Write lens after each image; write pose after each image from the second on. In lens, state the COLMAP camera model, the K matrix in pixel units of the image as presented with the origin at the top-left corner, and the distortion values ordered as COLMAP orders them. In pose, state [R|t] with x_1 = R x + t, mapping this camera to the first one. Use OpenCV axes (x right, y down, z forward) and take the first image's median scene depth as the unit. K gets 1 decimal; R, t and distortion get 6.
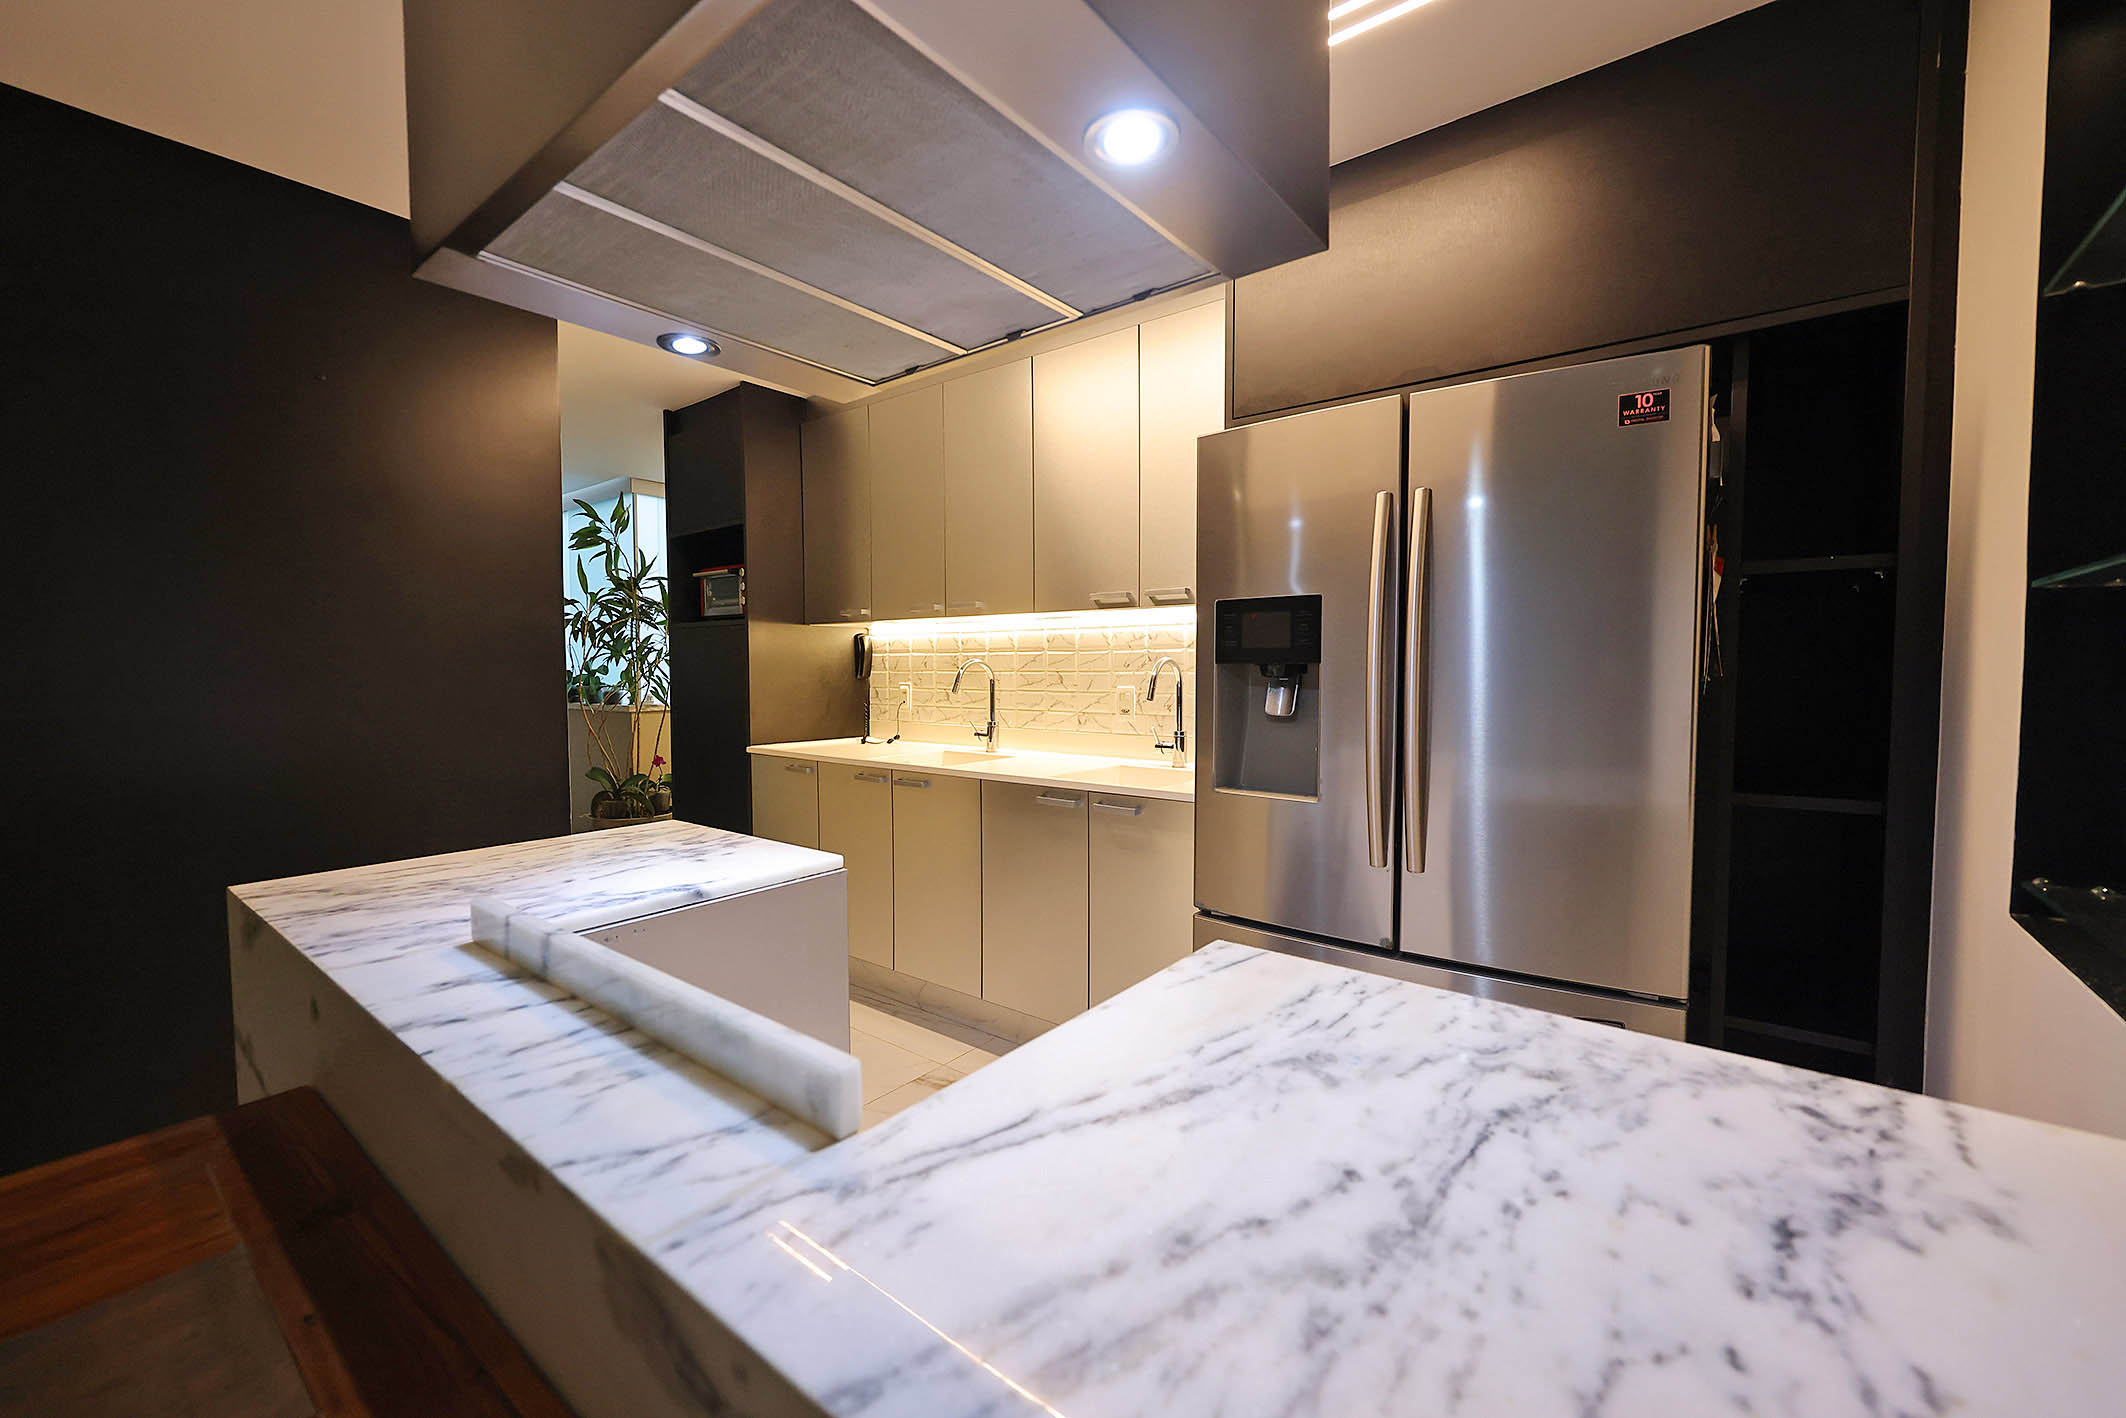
lens RADIAL K [[847.3, 0, 1057.4], [0, 847.3, 704.1], [0, 0, 1]] dist [-0.000322, -0.000004]
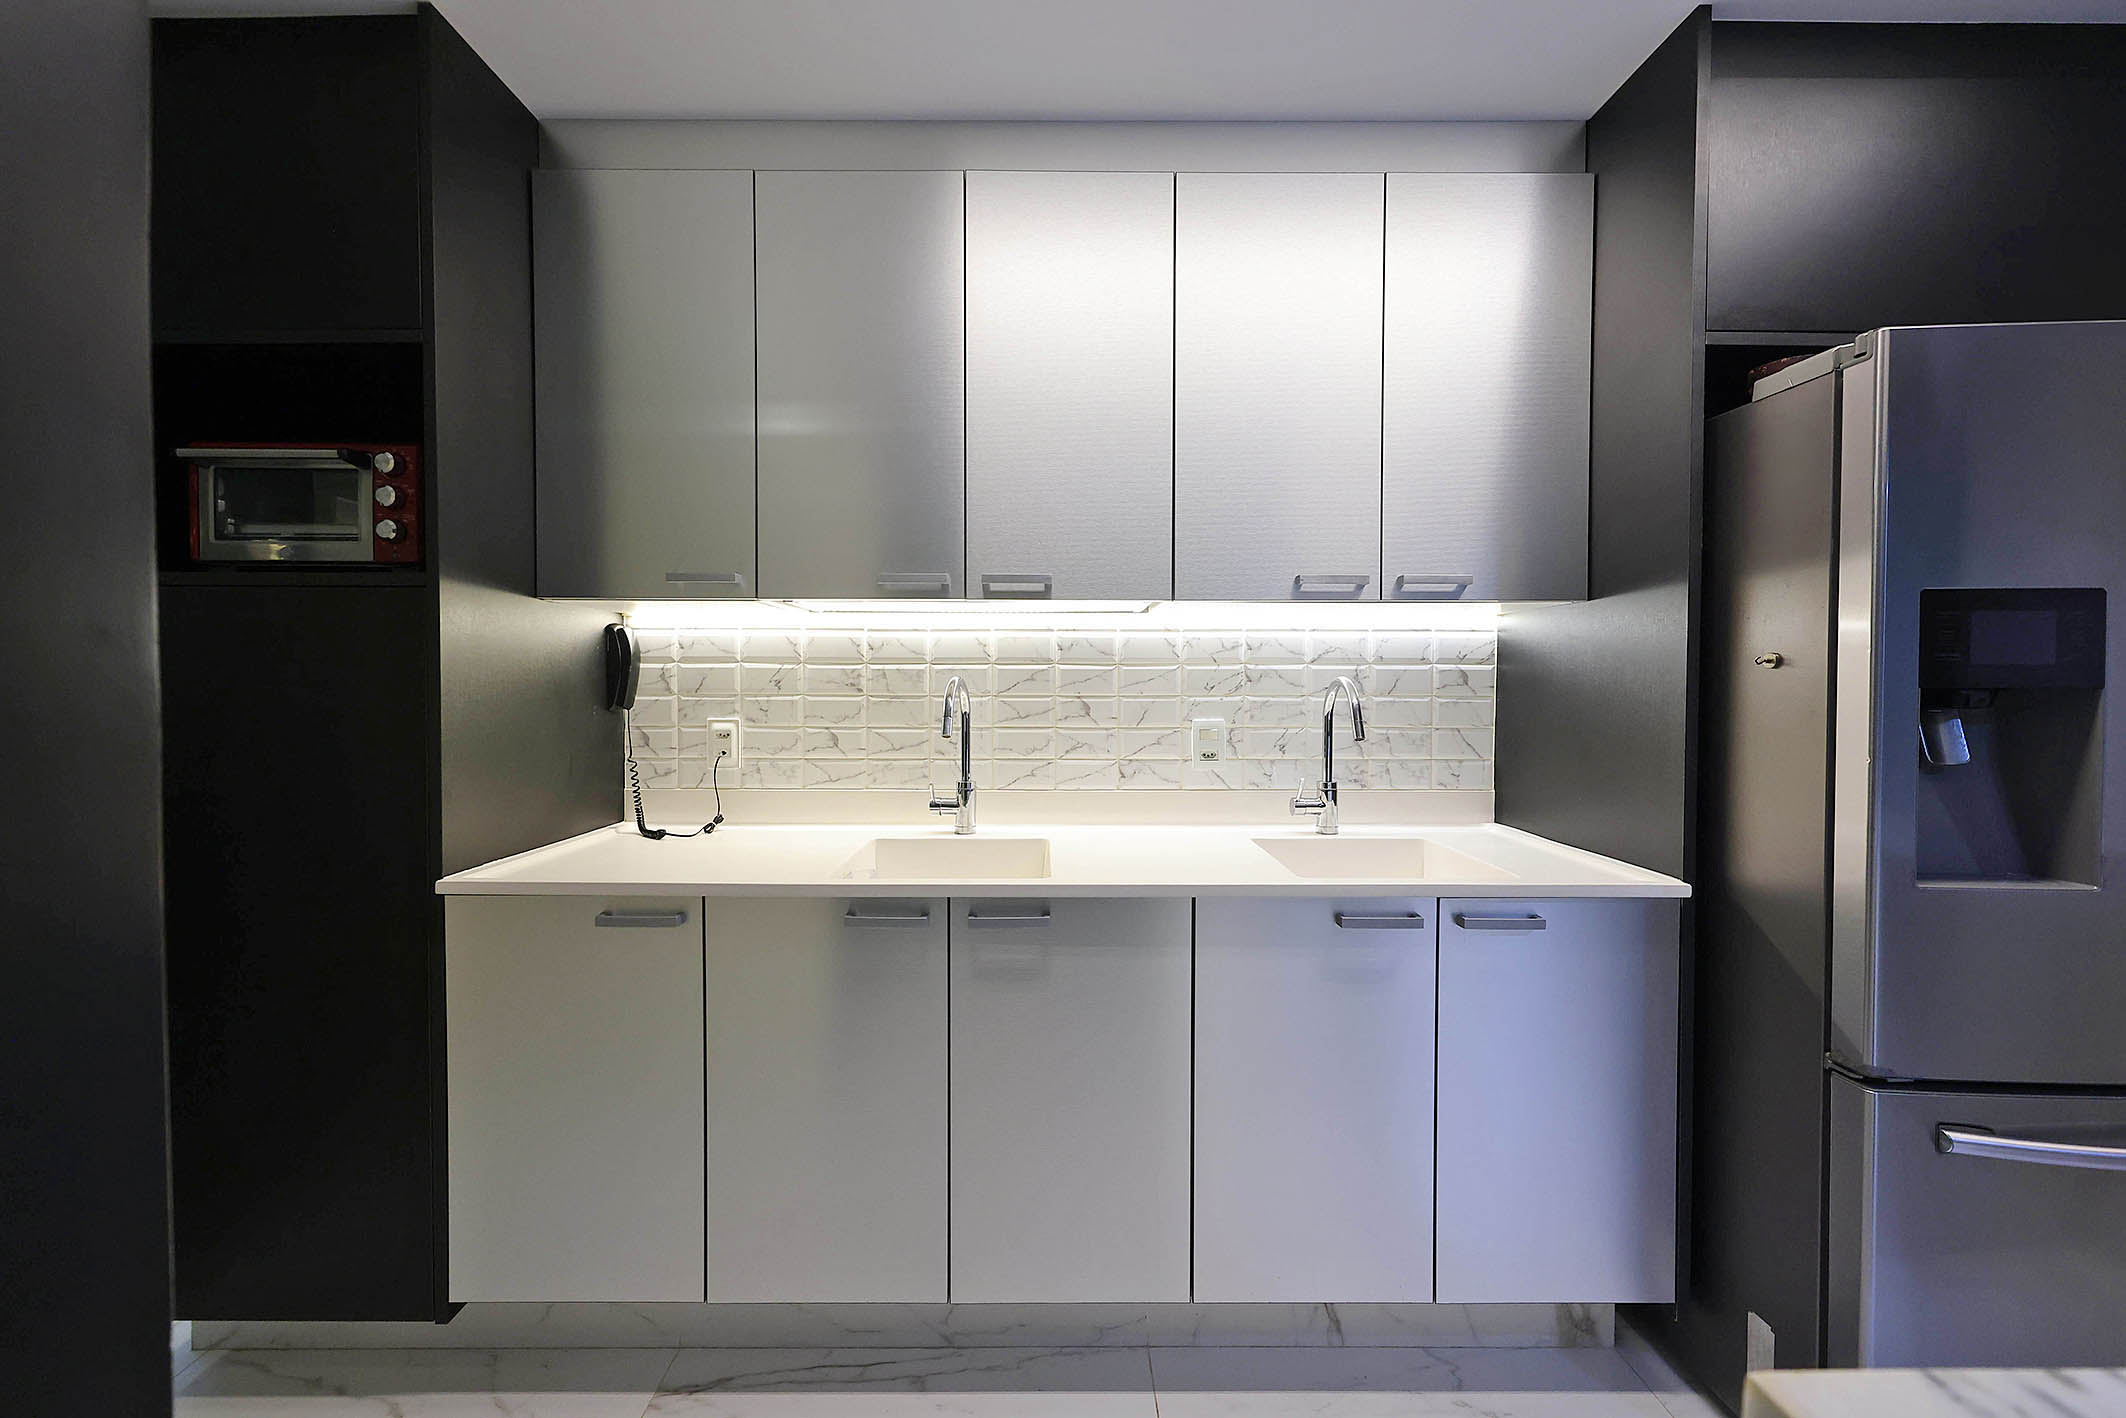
lens RADIAL K [[844.5, 0, 1052.7], [0, 844.5, 698.6], [0, 0, 1]] dist [-0.001967, -0.000139]
pose [[0.784211, -0.005131, 0.620473, -0.478850], [0.023817, 0.999478, -0.021836, -0.027829], [-0.620037, 0.031902, 0.783924, 0.608232]]
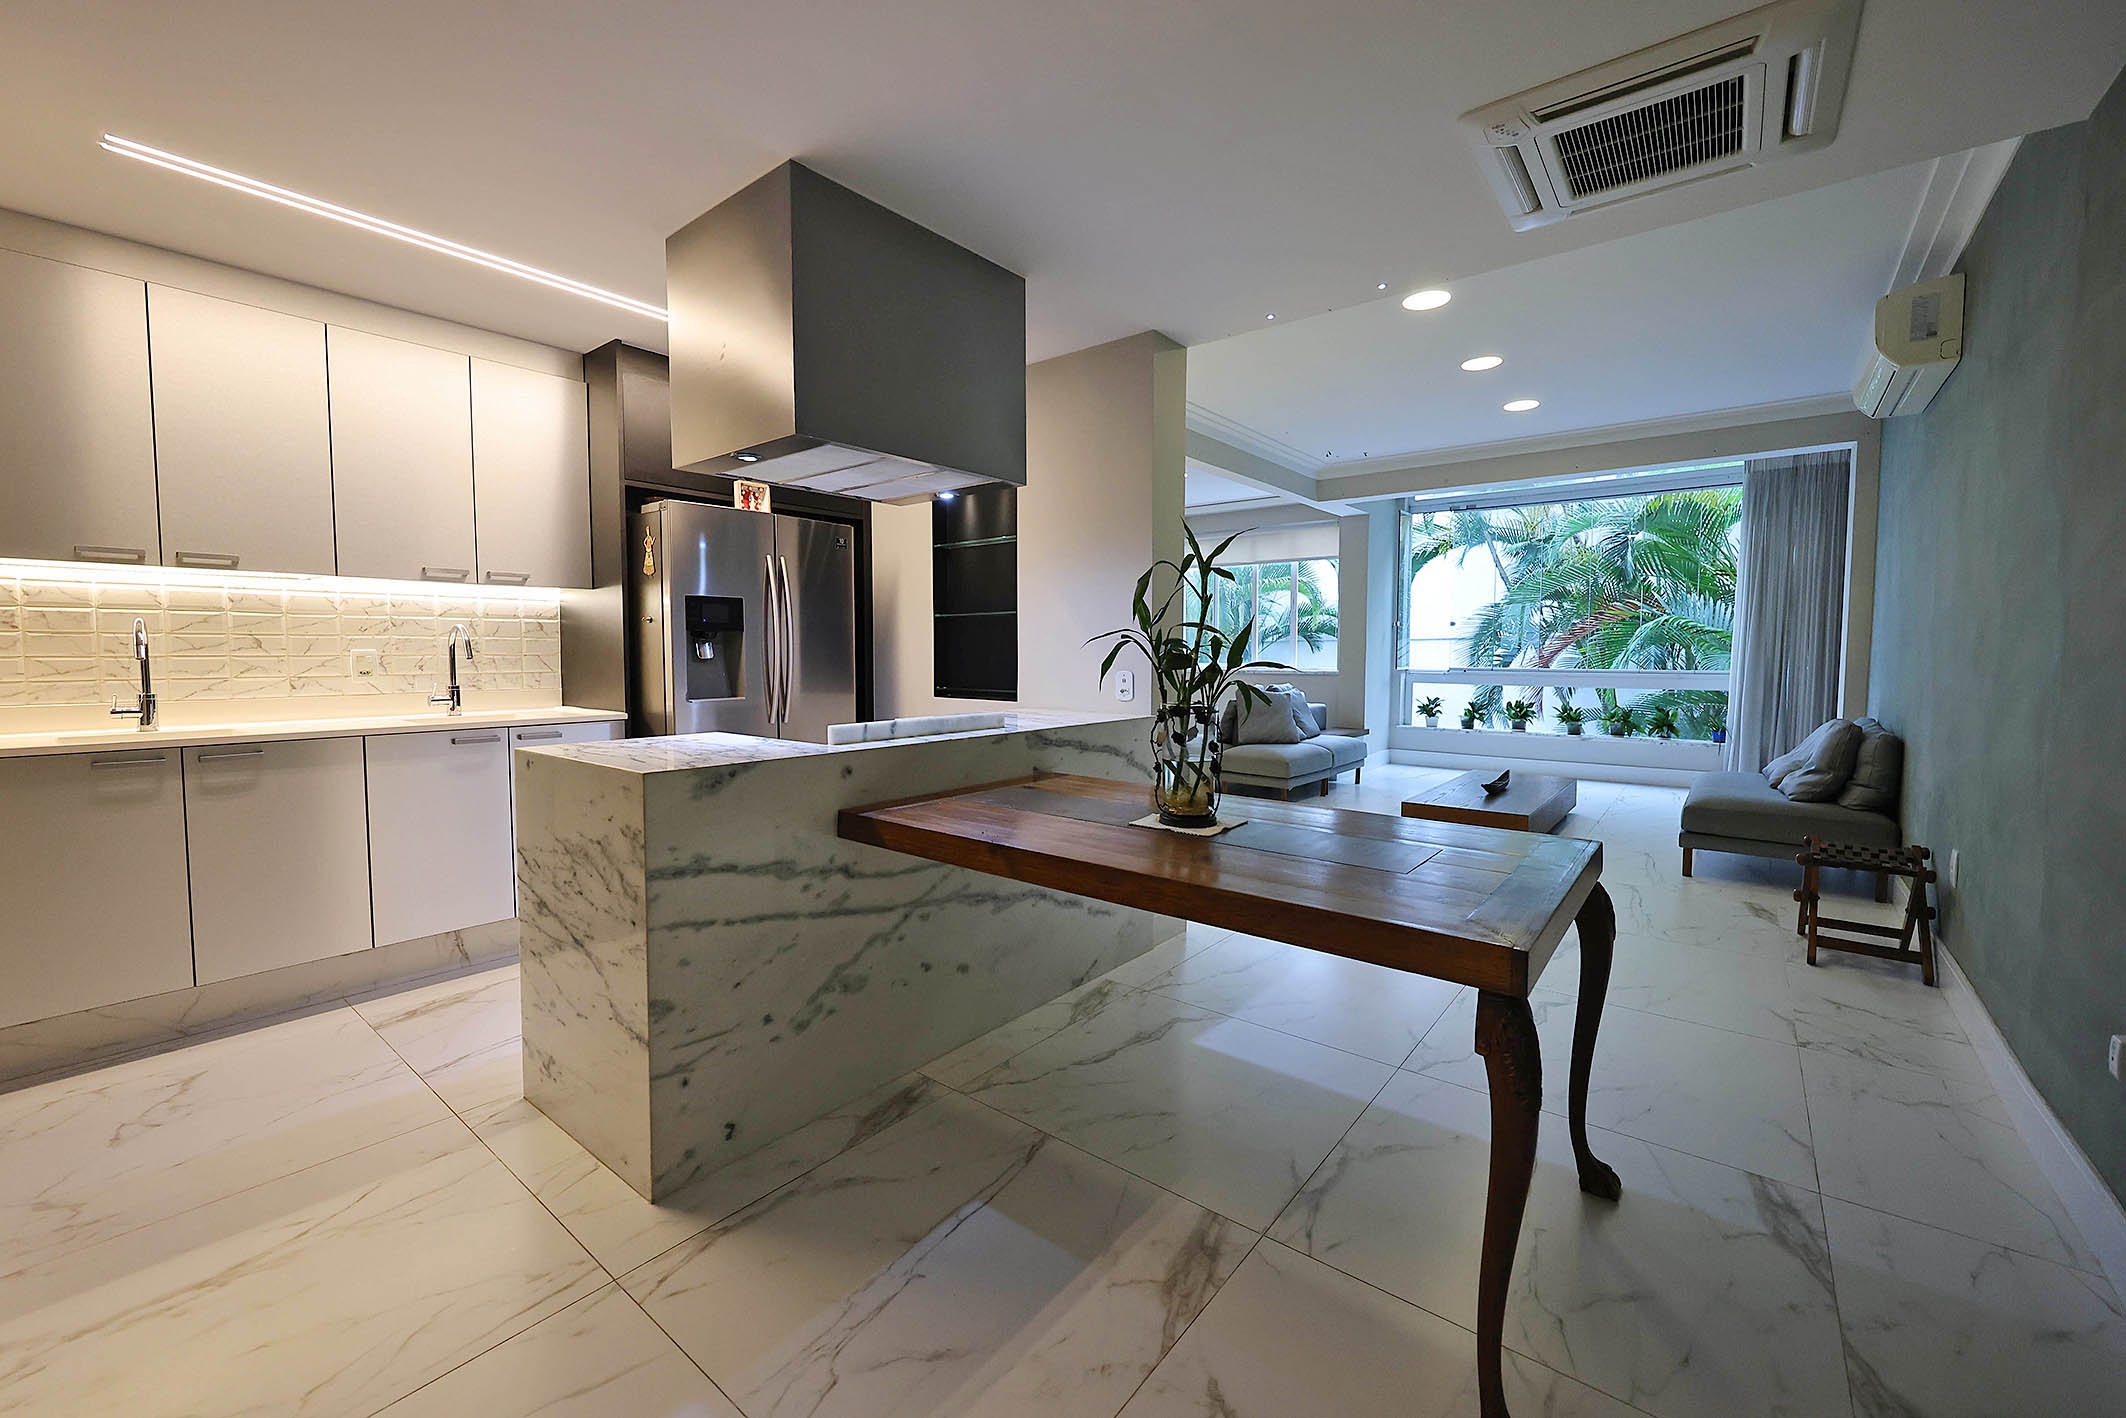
lens RADIAL K [[844.5, 0, 1052.7], [0, 844.5, 698.6], [0, 0, 1]] dist [-0.001967, -0.000139]
pose [[0.011231, -0.055387, 0.998402, -1.071533], [0.042549, 0.997587, 0.054863, 0.021365], [-0.999031, 0.041865, 0.013561, 0.137923]]
